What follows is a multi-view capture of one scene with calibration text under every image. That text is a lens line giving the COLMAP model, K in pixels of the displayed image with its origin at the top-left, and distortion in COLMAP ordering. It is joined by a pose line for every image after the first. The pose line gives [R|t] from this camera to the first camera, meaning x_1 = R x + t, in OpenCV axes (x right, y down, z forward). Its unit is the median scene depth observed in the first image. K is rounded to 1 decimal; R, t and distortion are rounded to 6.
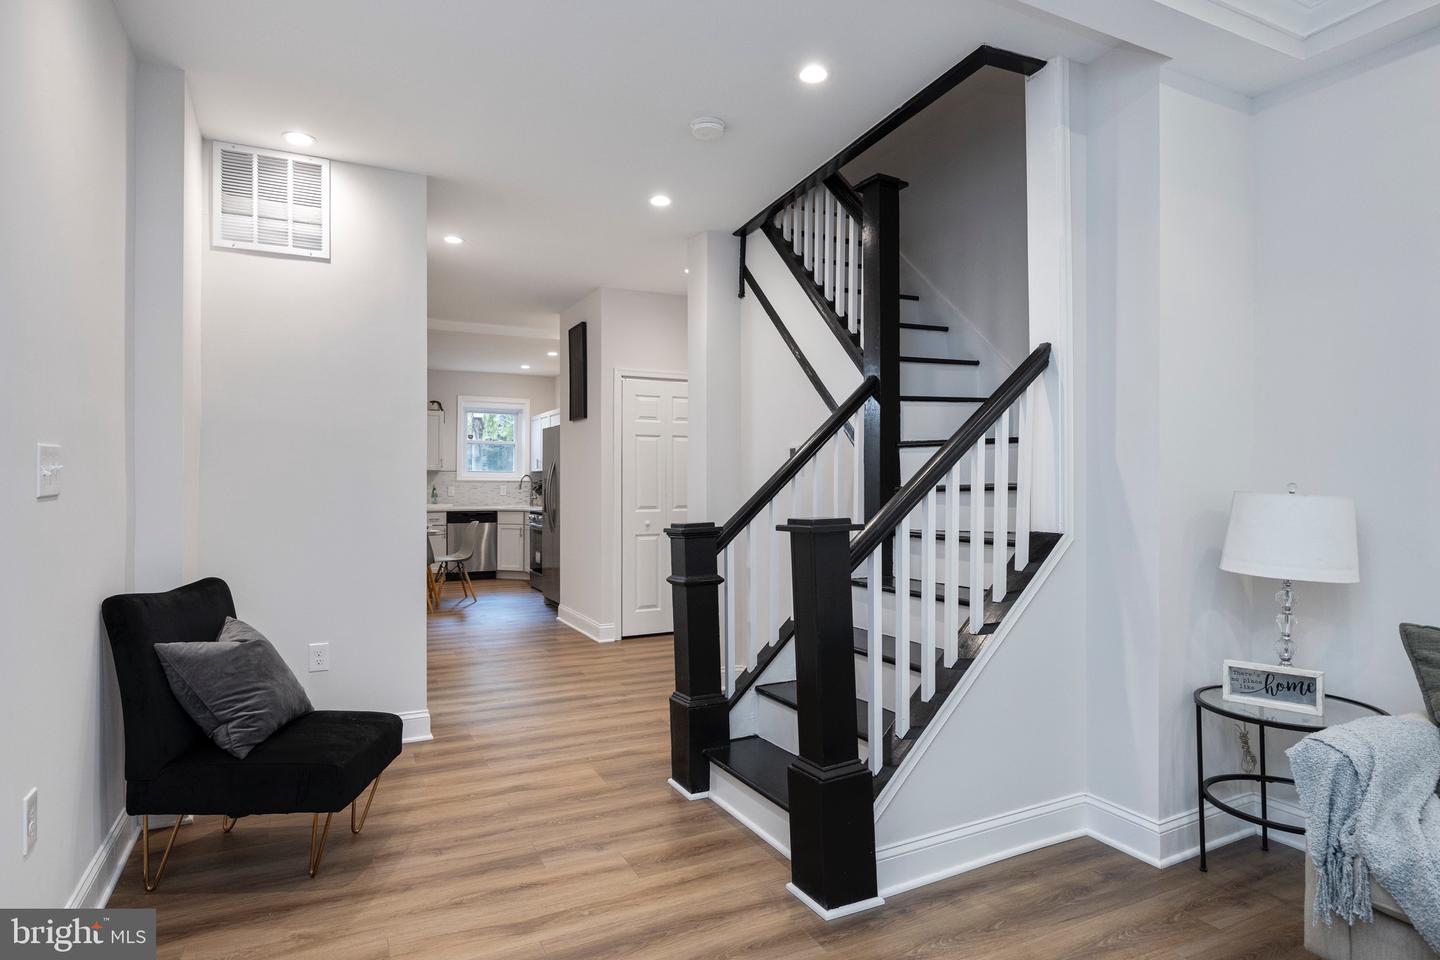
lens RADIAL K [[789.8, 0, 711.4], [0, 789.8, 486.5], [0, 0, 1]] dist [0.000363, -0.000188]
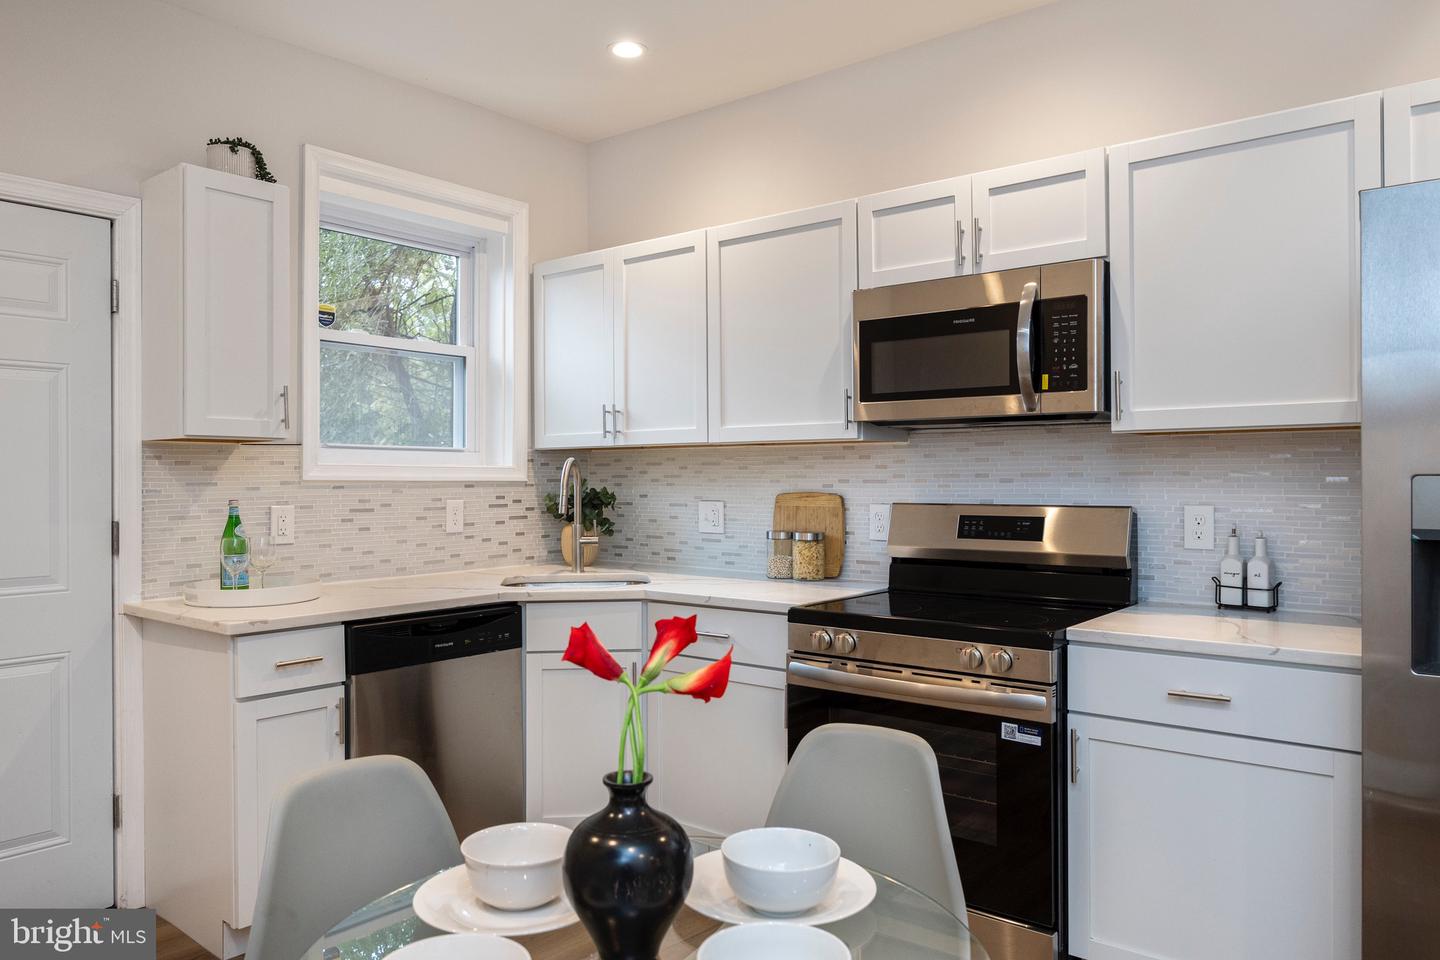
lens RADIAL K [[1005.0, 0, 718.2], [0, 1005.0, 477.9], [0, 0, 1]] dist [-0.009502, -0.002006]
pose [[0.912394, -0.008233, 0.409231, -0.346514], [0.008833, 0.999961, 0.000423, -0.008324], [-0.409218, 0.003228, 0.912431, 0.681756]]
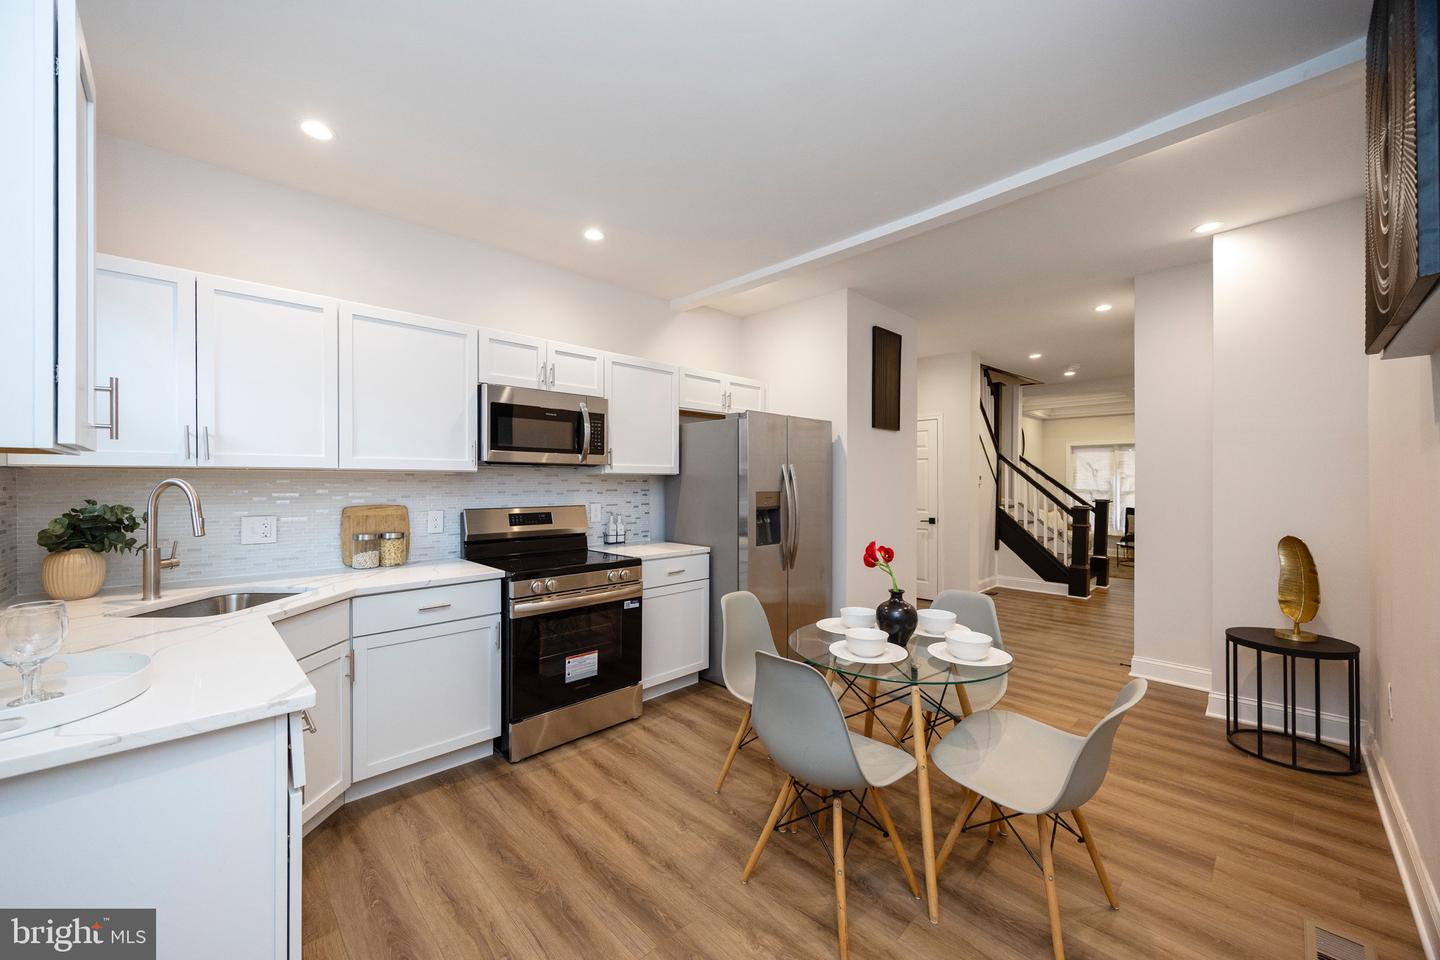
lens RADIAL K [[547.4, 0, 716.7], [0, 547.4, 477.7], [0, 0, 1]] dist [-0.003341, -0.000240]
pose [[-0.303686, 0.005237, 0.952758, -0.485768], [0.001584, 0.999986, -0.004992, -0.014877], [-0.952771, -0.000007, -0.303690, 0.916678]]
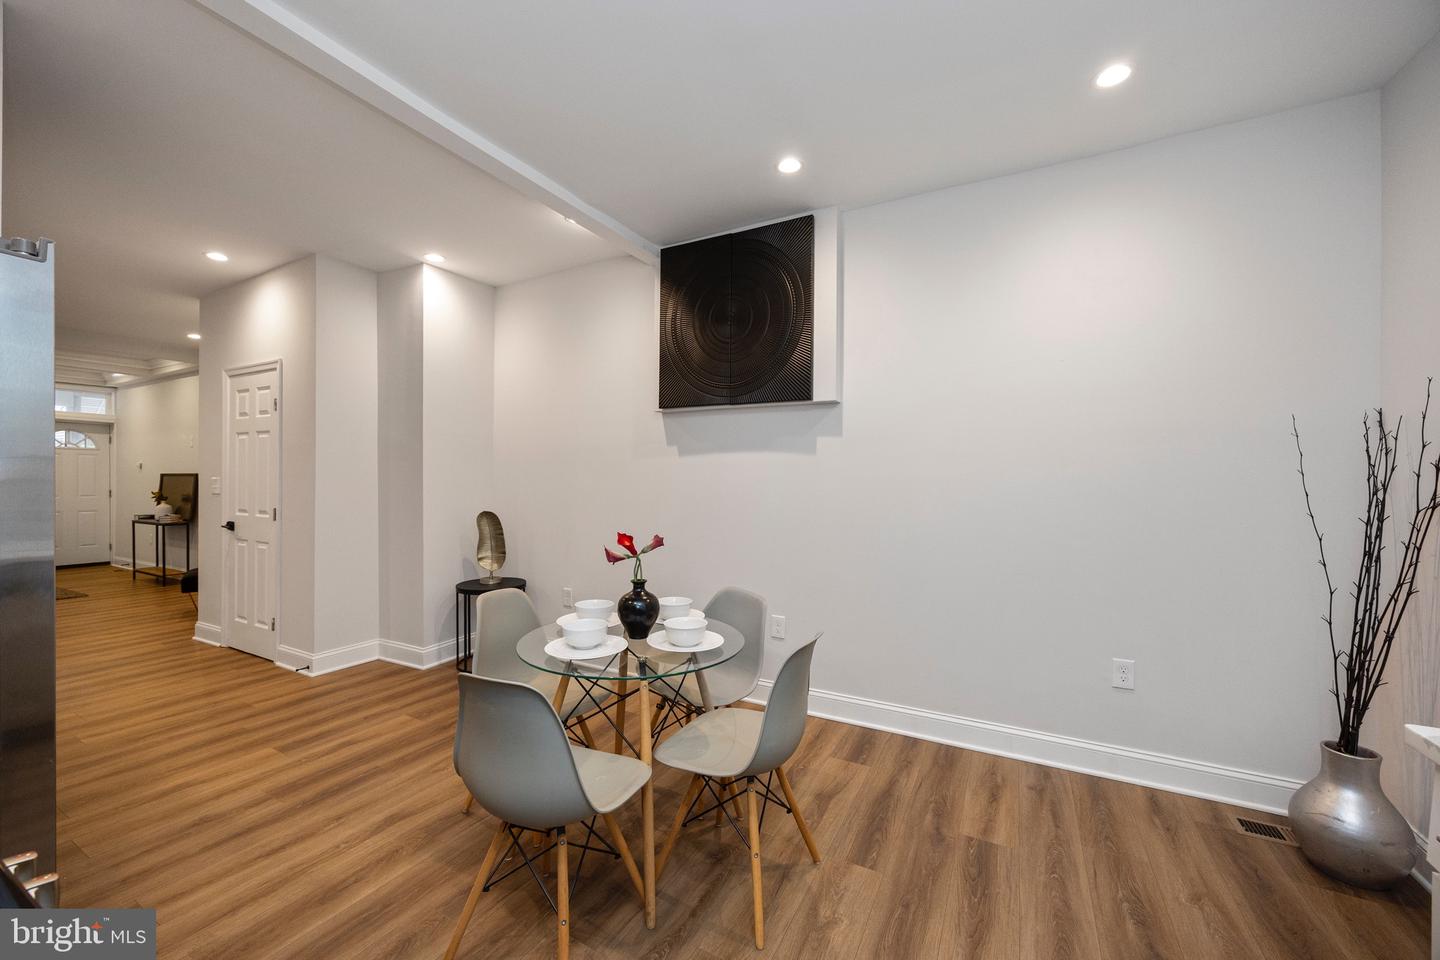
lens RADIAL K [[547.4, 0, 706.7], [0, 547.4, 482.8], [0, 0, 1]] dist [-0.003341, -0.000240]
pose [[-0.816451, -0.011792, -0.577294, -0.214896], [-0.012847, 0.999915, -0.002256, -0.007779], [0.577271, 0.005574, -0.816533, 0.965319]]
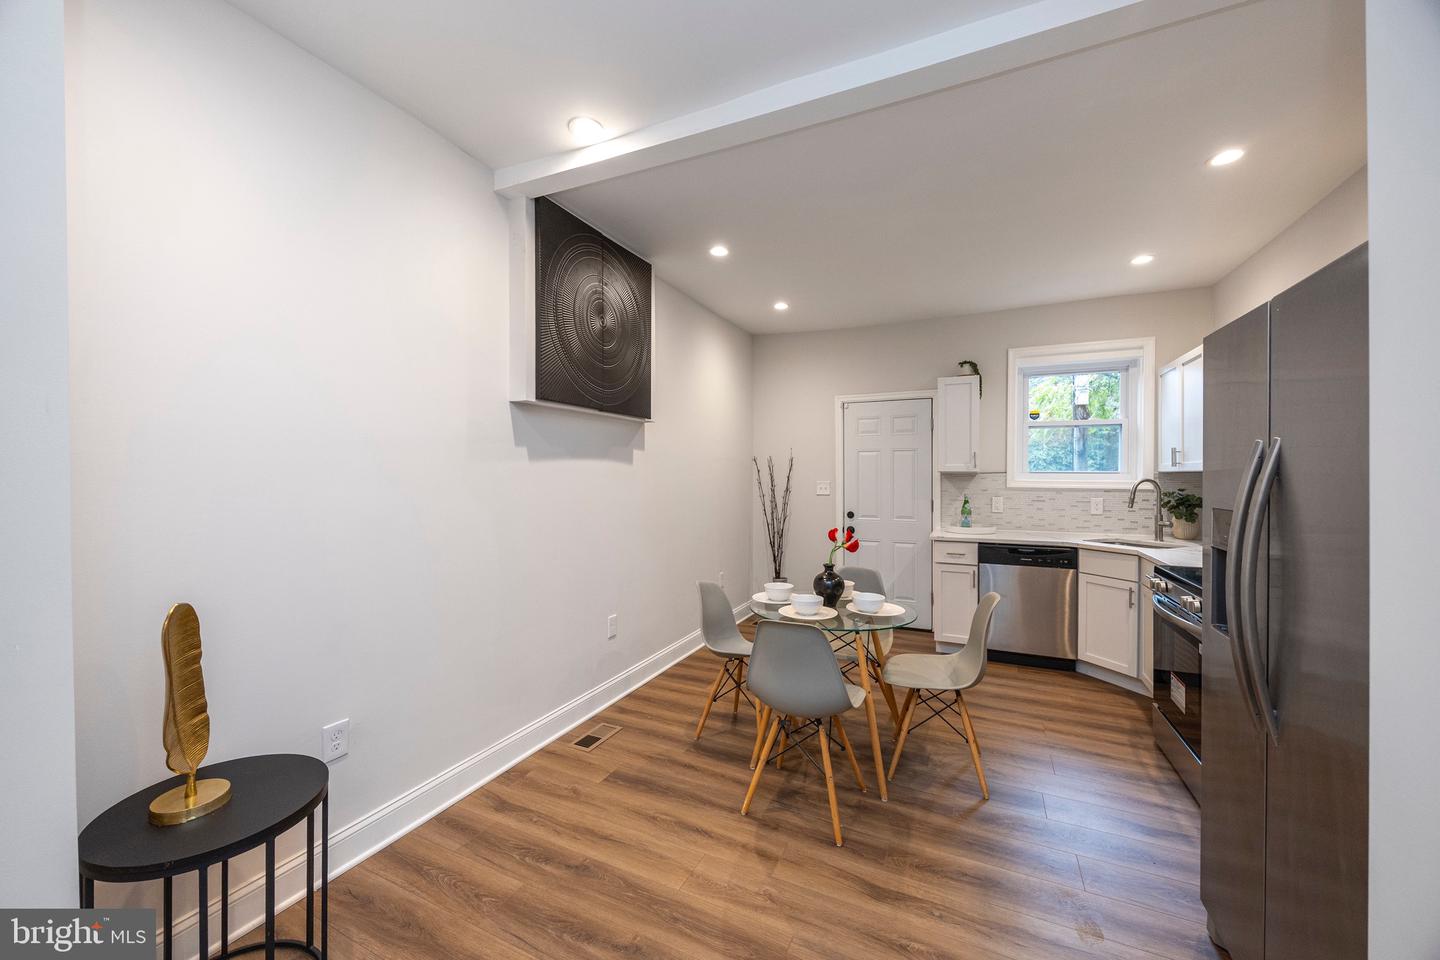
lens RADIAL K [[547.4, 0, 715.9], [0, 547.4, 478.8], [0, 0, 1]] dist [-0.003341, -0.000240]
pose [[0.616086, 0.001349, -0.787678, -0.131849], [0.000630, 0.999997, 0.002206, -0.016460], [0.787679, -0.001856, 0.616083, 0.582568]]
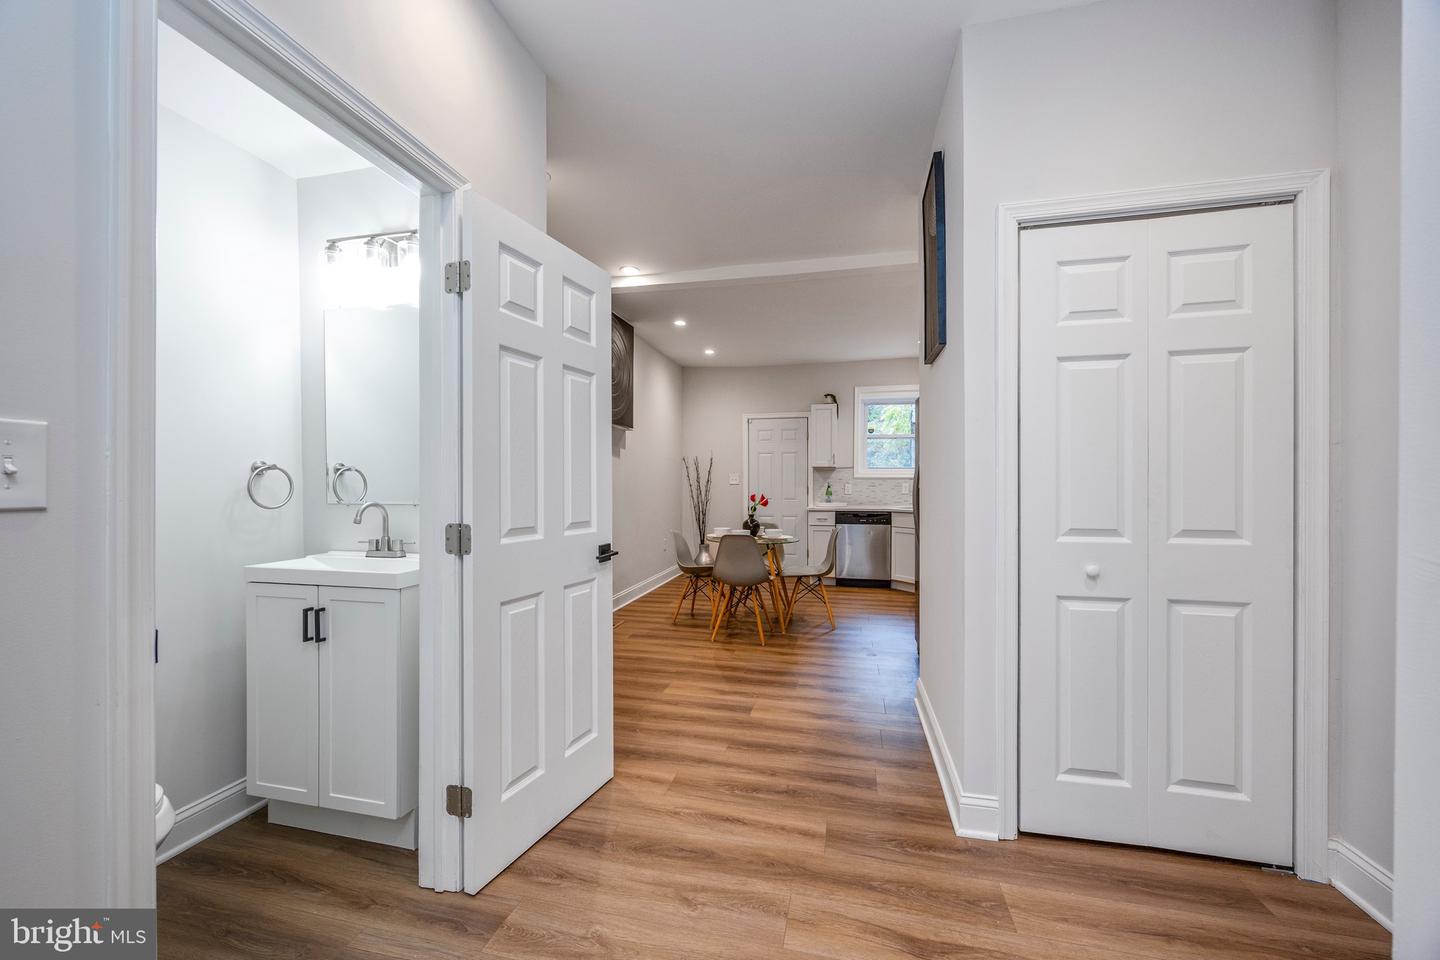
lens RADIAL K [[547.4, 0, 716.8], [0, 547.4, 487.7], [0, 0, 1]] dist [-0.003341, -0.000240]
pose [[0.766928, 0.001667, -0.641731, -0.030232], [0.001649, 0.999988, 0.004568, 0.001150], [0.641731, -0.004562, 0.766916, 0.411424]]
